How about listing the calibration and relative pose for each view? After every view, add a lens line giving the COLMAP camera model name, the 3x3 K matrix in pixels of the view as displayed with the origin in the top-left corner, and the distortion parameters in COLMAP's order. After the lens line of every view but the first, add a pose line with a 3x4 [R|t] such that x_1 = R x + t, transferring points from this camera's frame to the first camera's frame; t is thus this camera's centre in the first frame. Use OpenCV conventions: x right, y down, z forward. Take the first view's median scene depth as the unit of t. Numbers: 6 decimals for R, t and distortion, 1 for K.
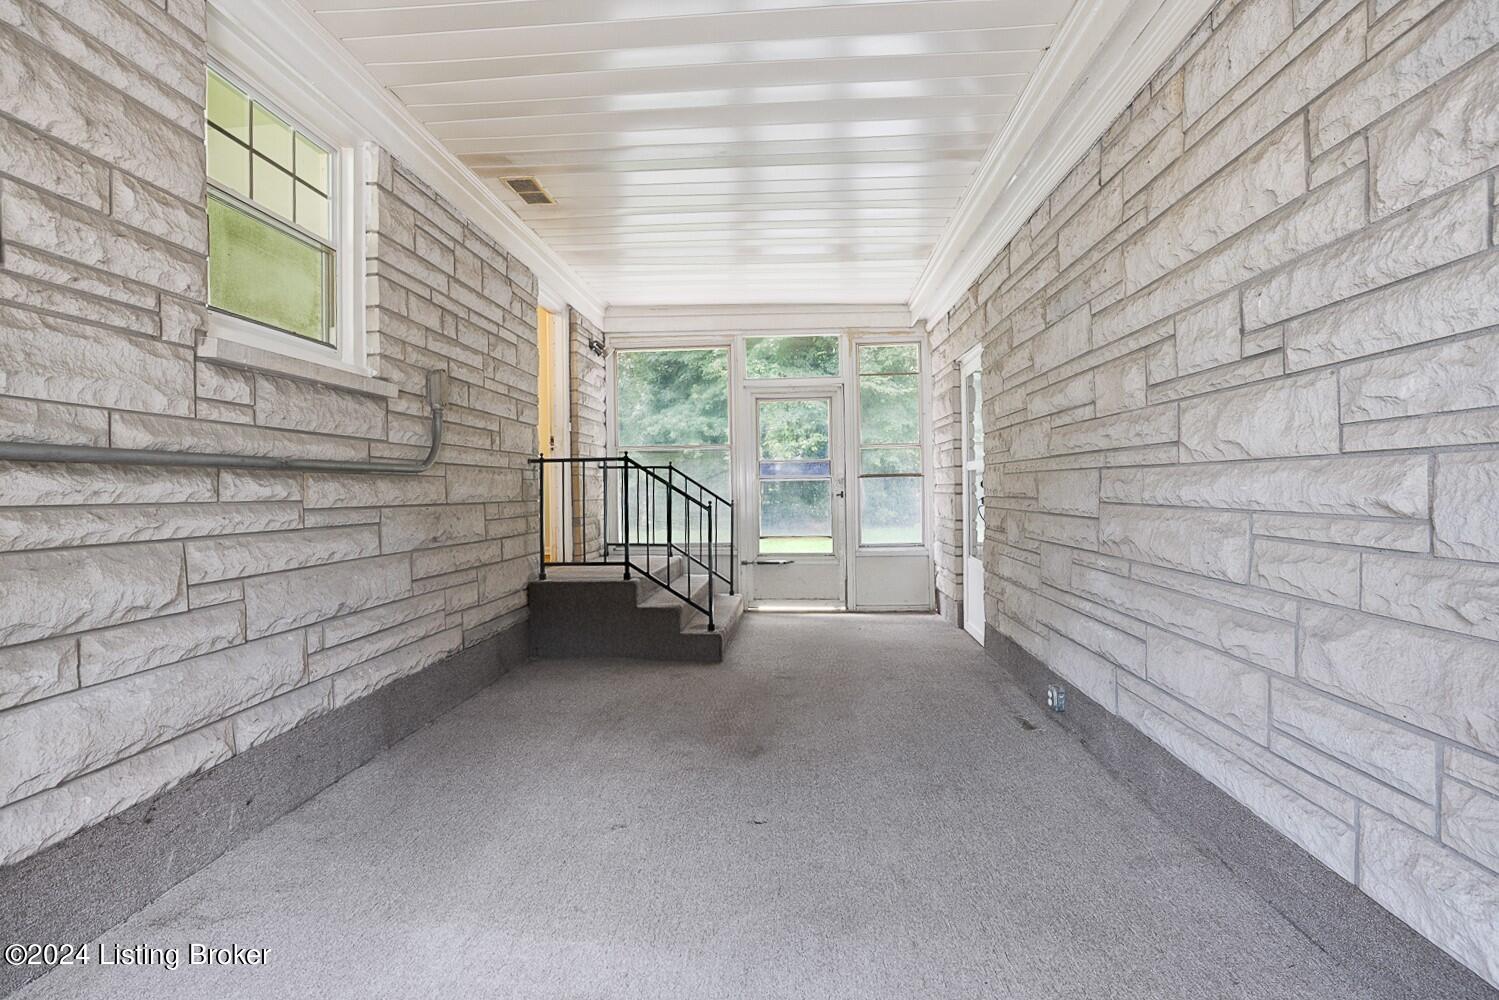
lens RADIAL K [[693.5, 0, 749.5], [0, 693.5, 500.0], [0, 0, 1]] dist [-0.072370, 0.030379]
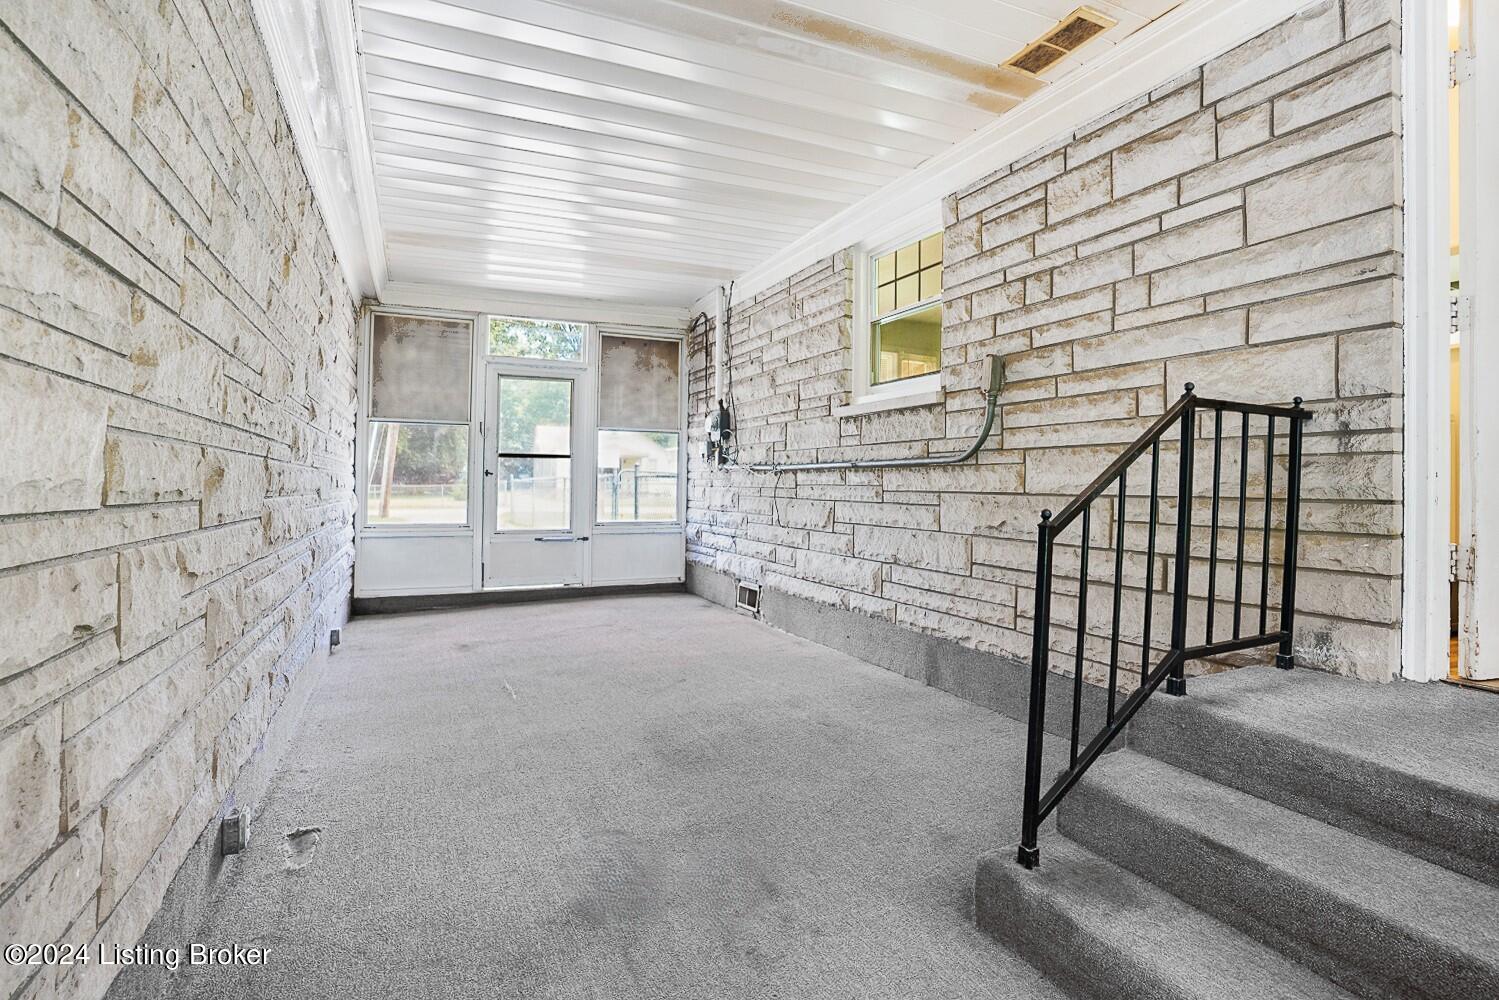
lens RADIAL K [[693.5, 0, 749.5], [0, 693.5, 500.0], [0, 0, 1]] dist [-0.072370, 0.030379]
pose [[-0.877278, 0.009530, -0.479887, 0.353912], [-0.009855, 0.999234, 0.037860, -0.018423], [0.479881, 0.037943, -0.876513, 1.876255]]
